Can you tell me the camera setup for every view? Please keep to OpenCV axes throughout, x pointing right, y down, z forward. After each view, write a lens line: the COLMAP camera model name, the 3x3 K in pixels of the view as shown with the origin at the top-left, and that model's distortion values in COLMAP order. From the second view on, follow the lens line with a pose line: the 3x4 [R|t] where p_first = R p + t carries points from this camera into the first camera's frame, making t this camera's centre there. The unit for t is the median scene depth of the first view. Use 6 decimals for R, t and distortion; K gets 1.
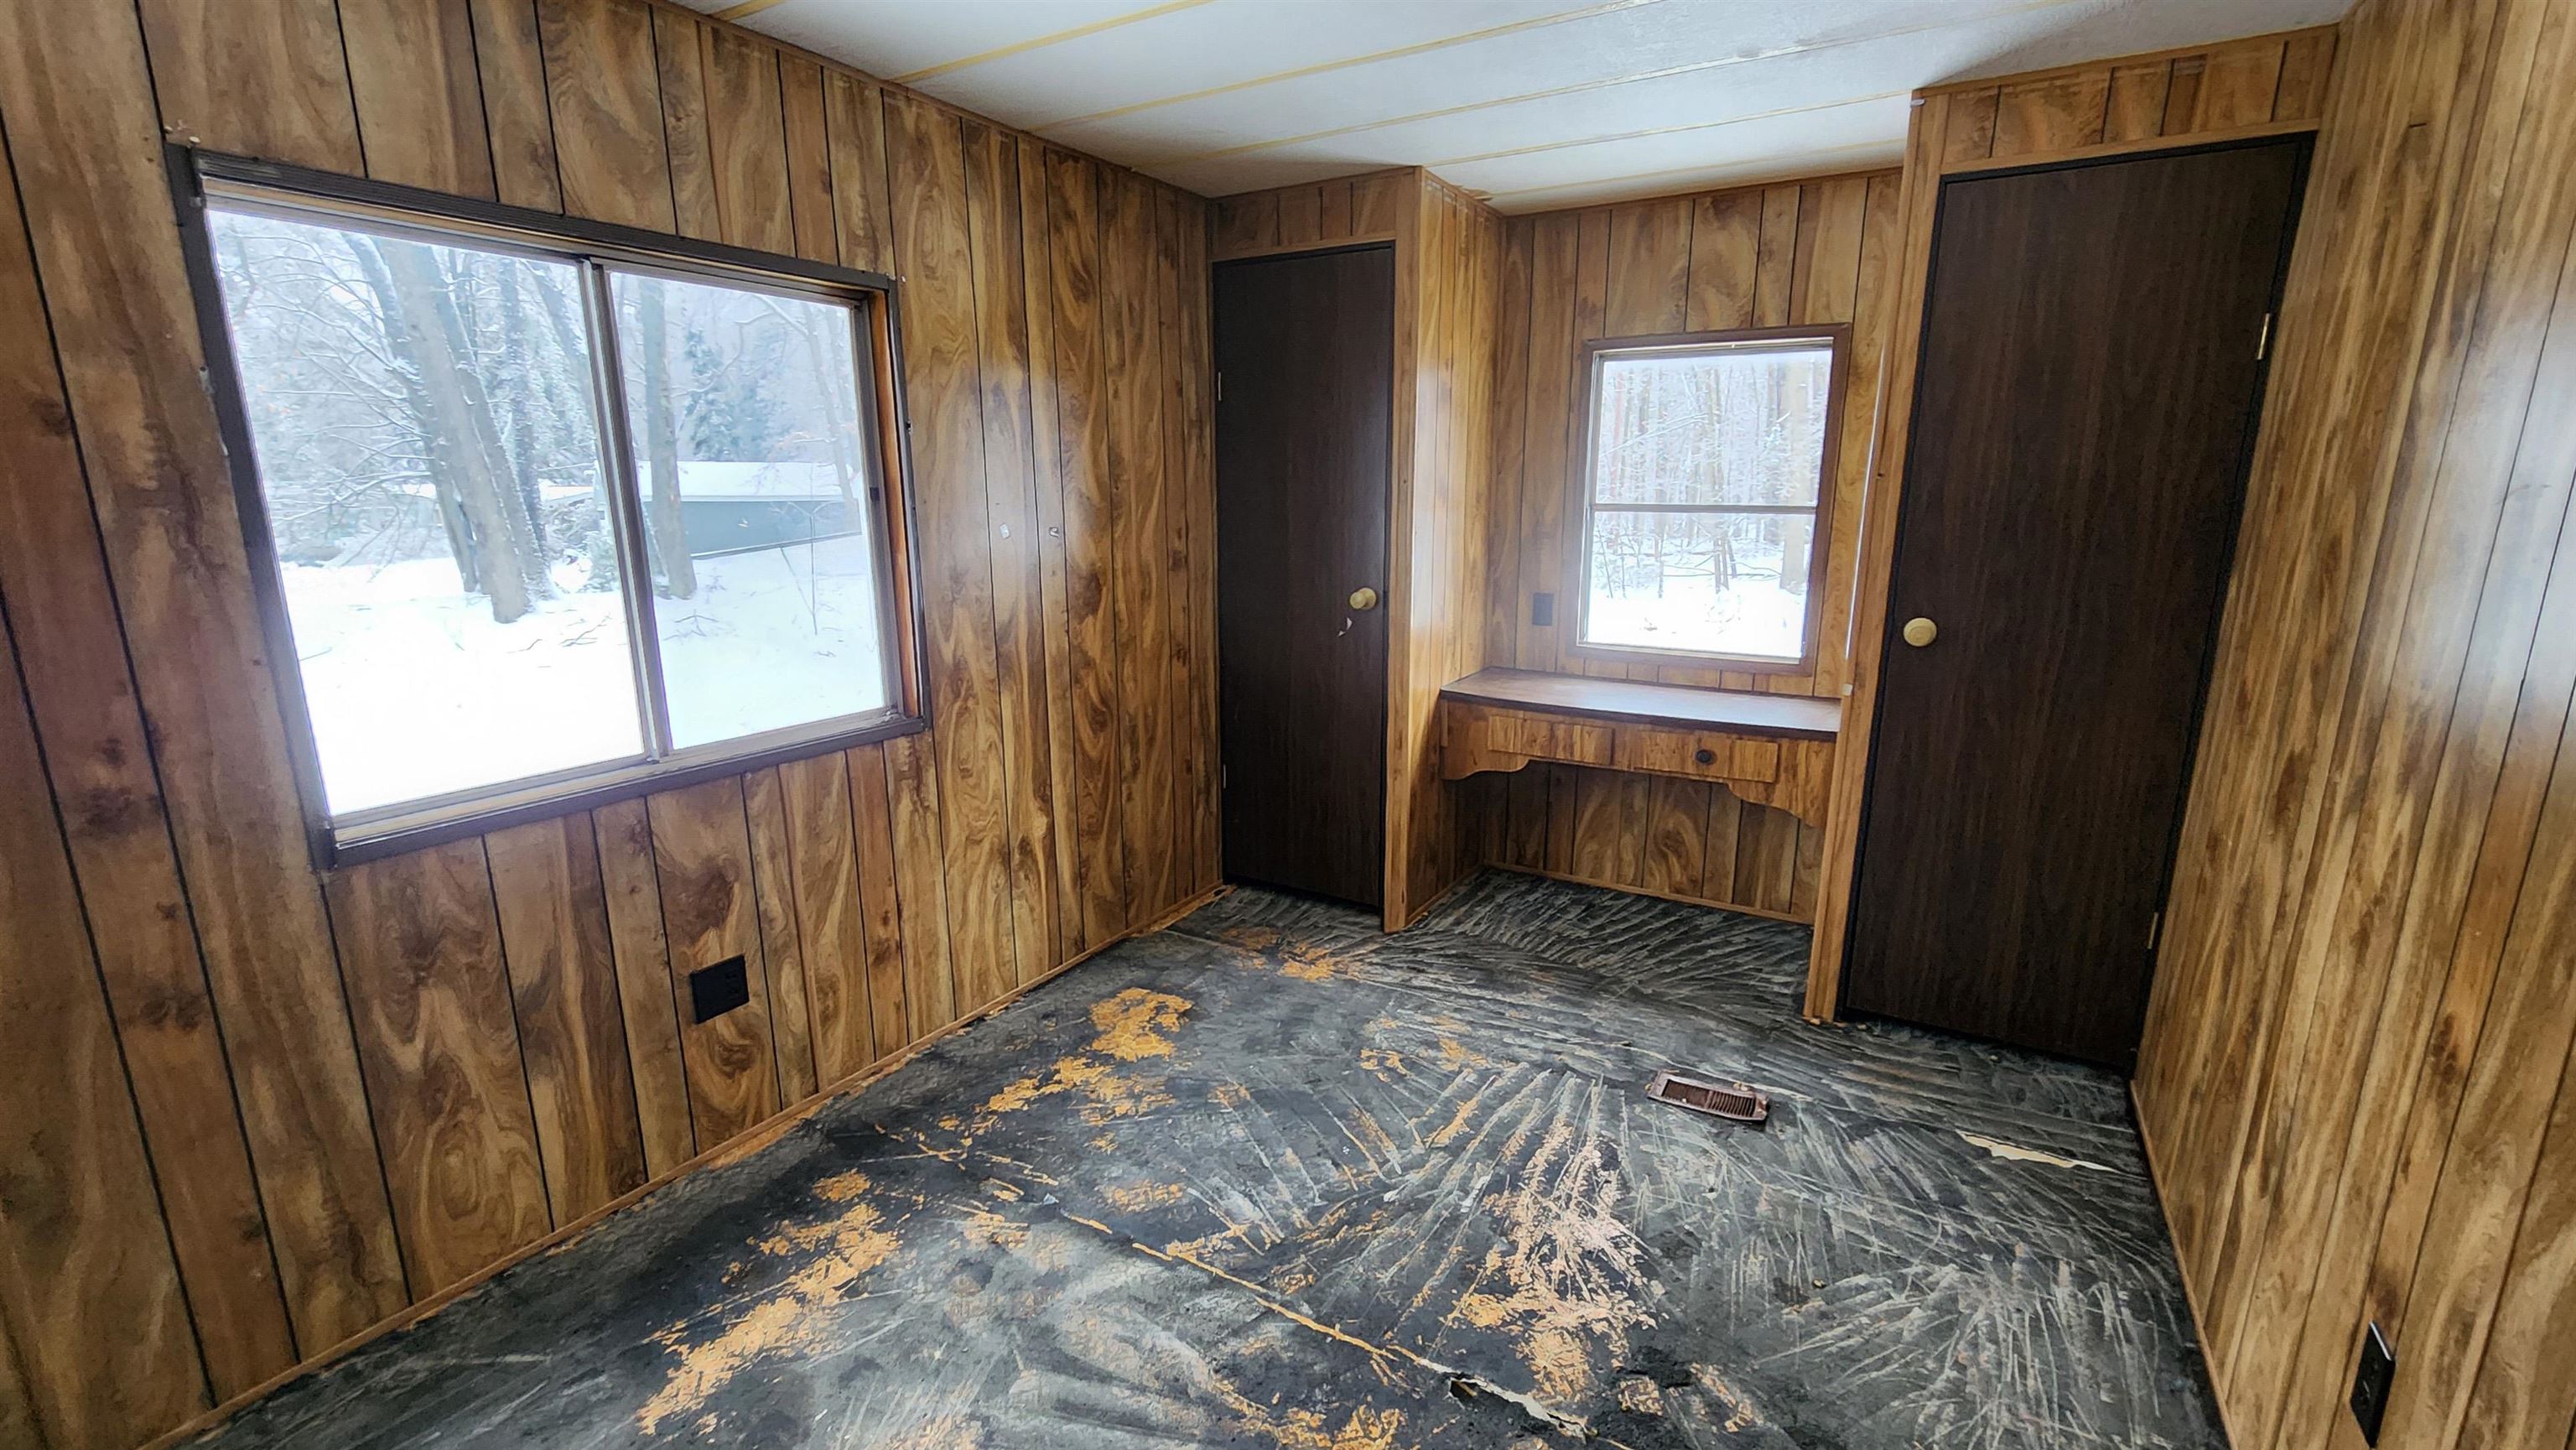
lens RADIAL K [[1078.5, 0, 1300.4], [0, 1078.5, 735.3], [0, 0, 1]] dist [0.001046, -0.000066]
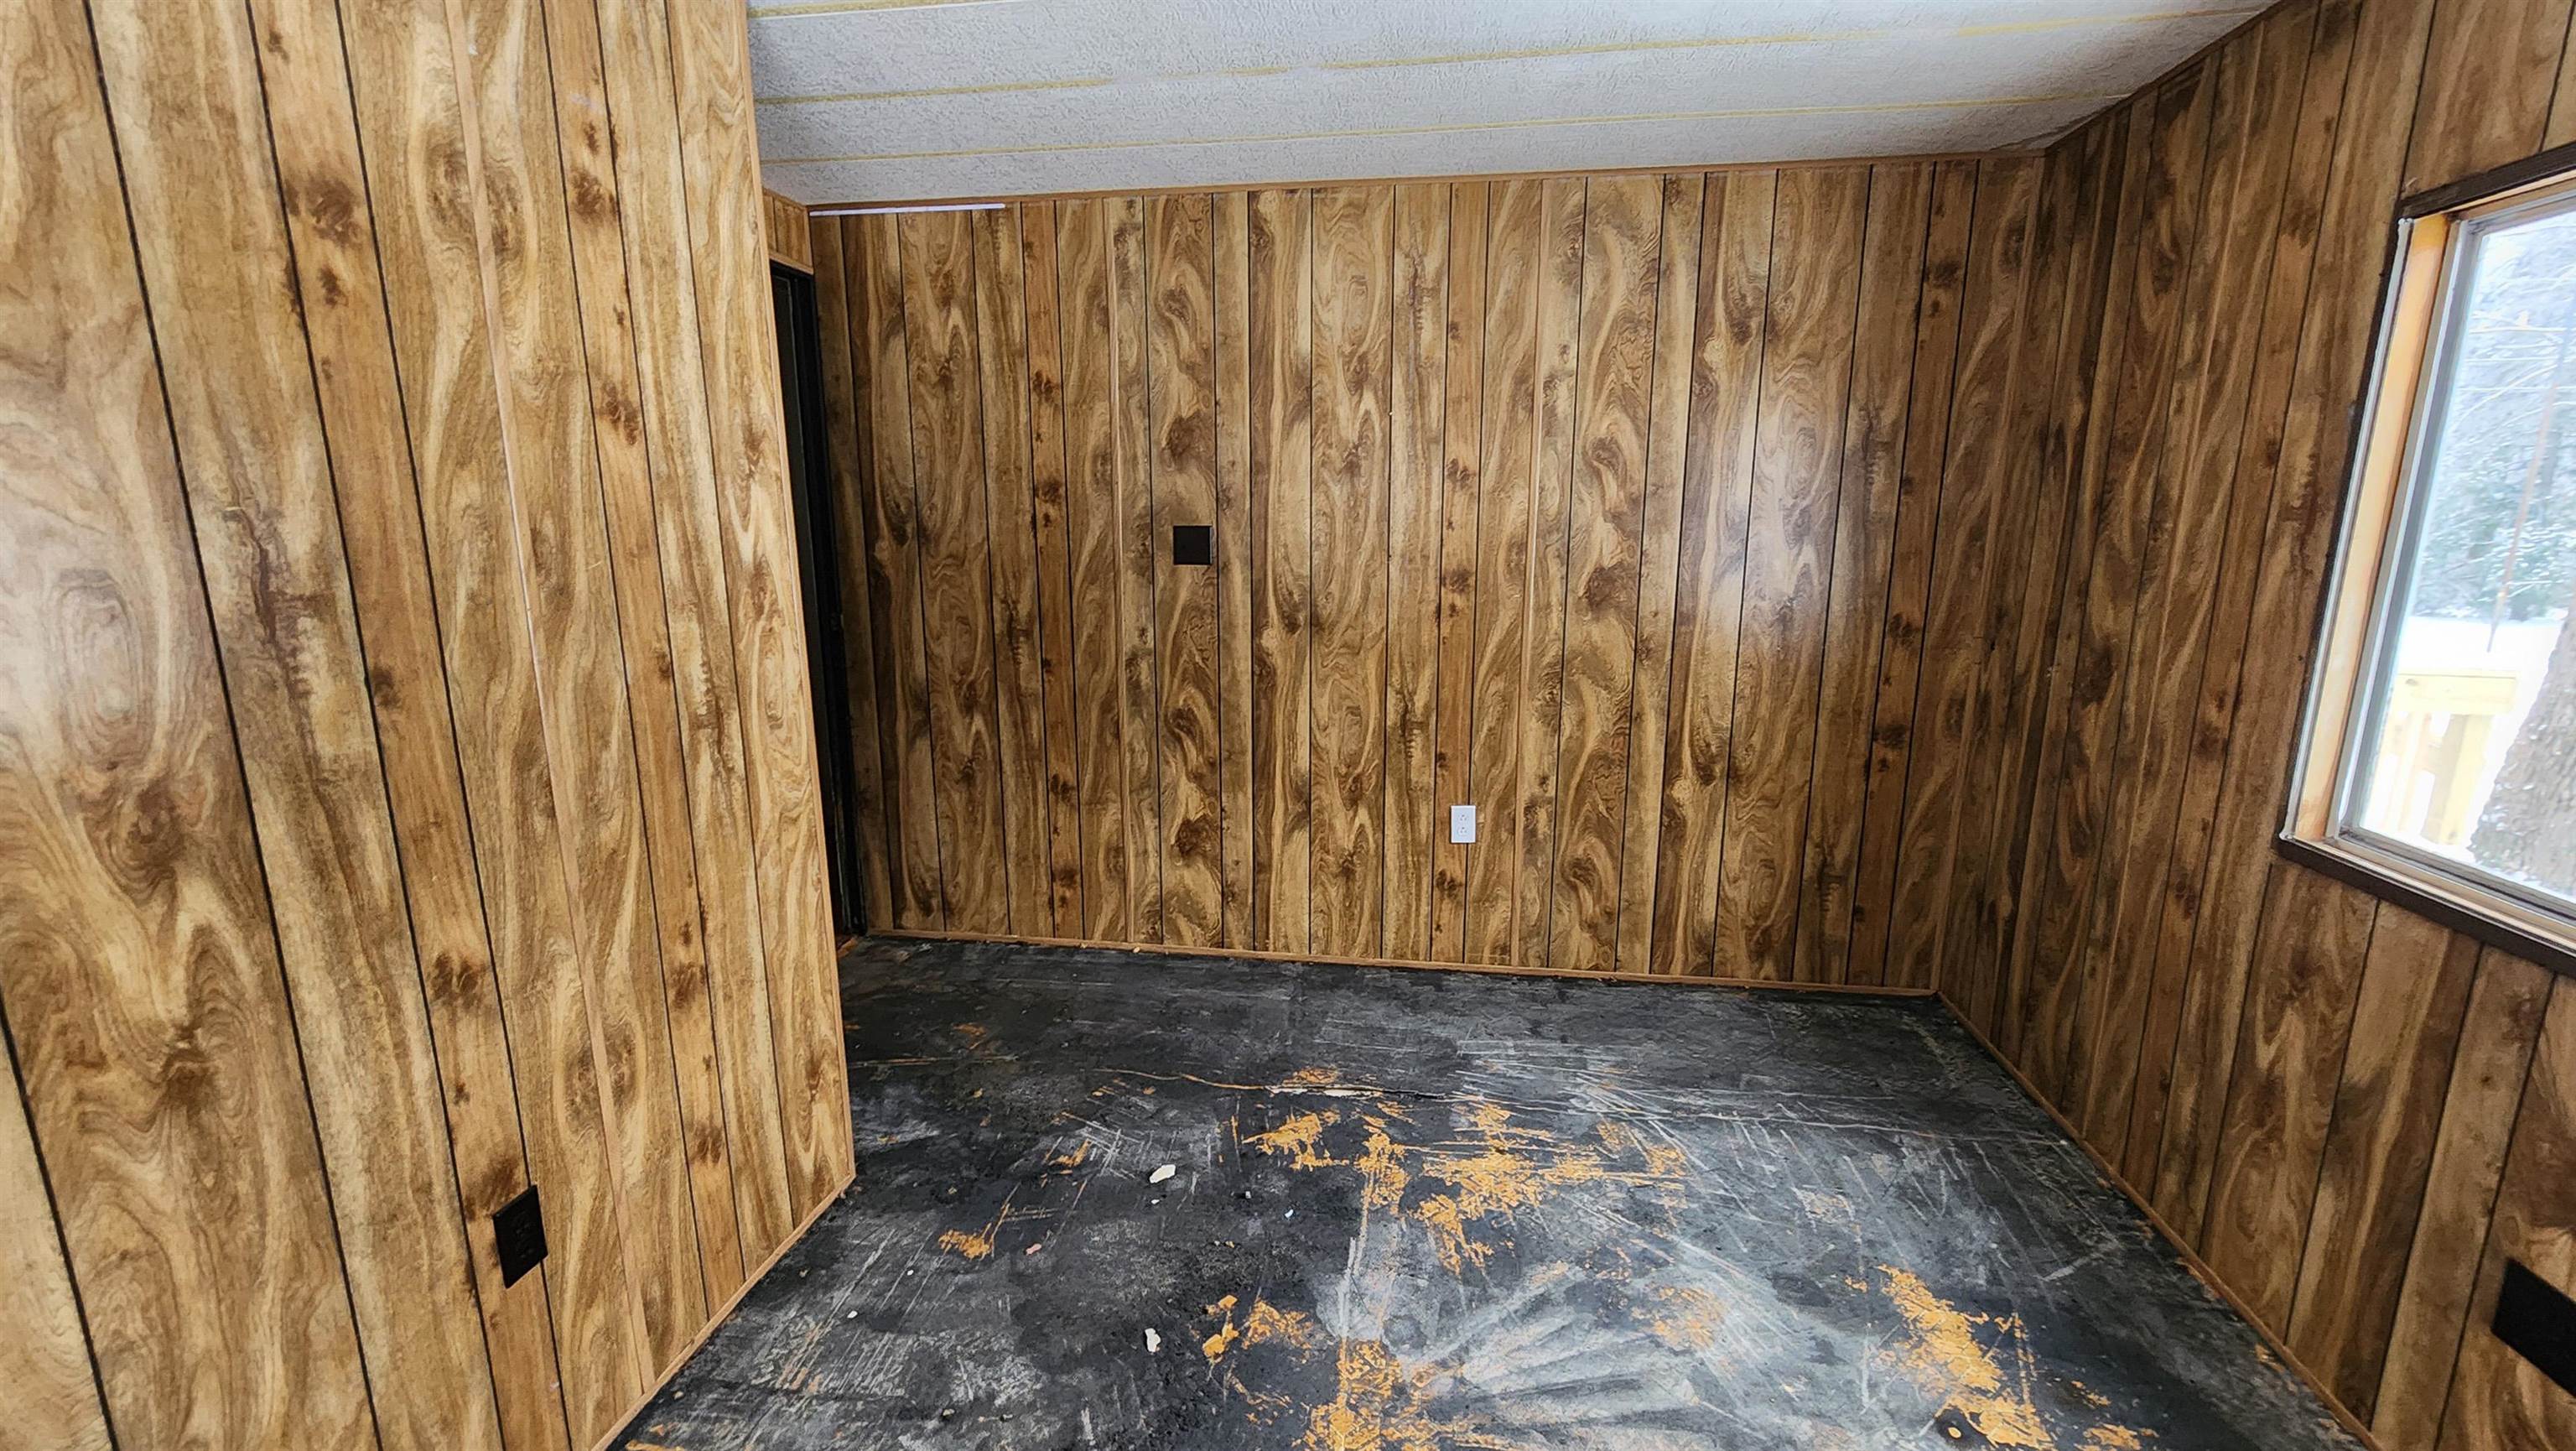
lens RADIAL K [[1078.6, 0, 1300.4], [0, 1078.6, 735.8], [0, 0, 1]] dist [0.001046, -0.000066]
pose [[-0.921673, 0.082687, -0.379055, 0.405673], [-0.085442, 0.909776, 0.406212, -0.334406], [0.378443, 0.406782, -0.831450, 1.446511]]
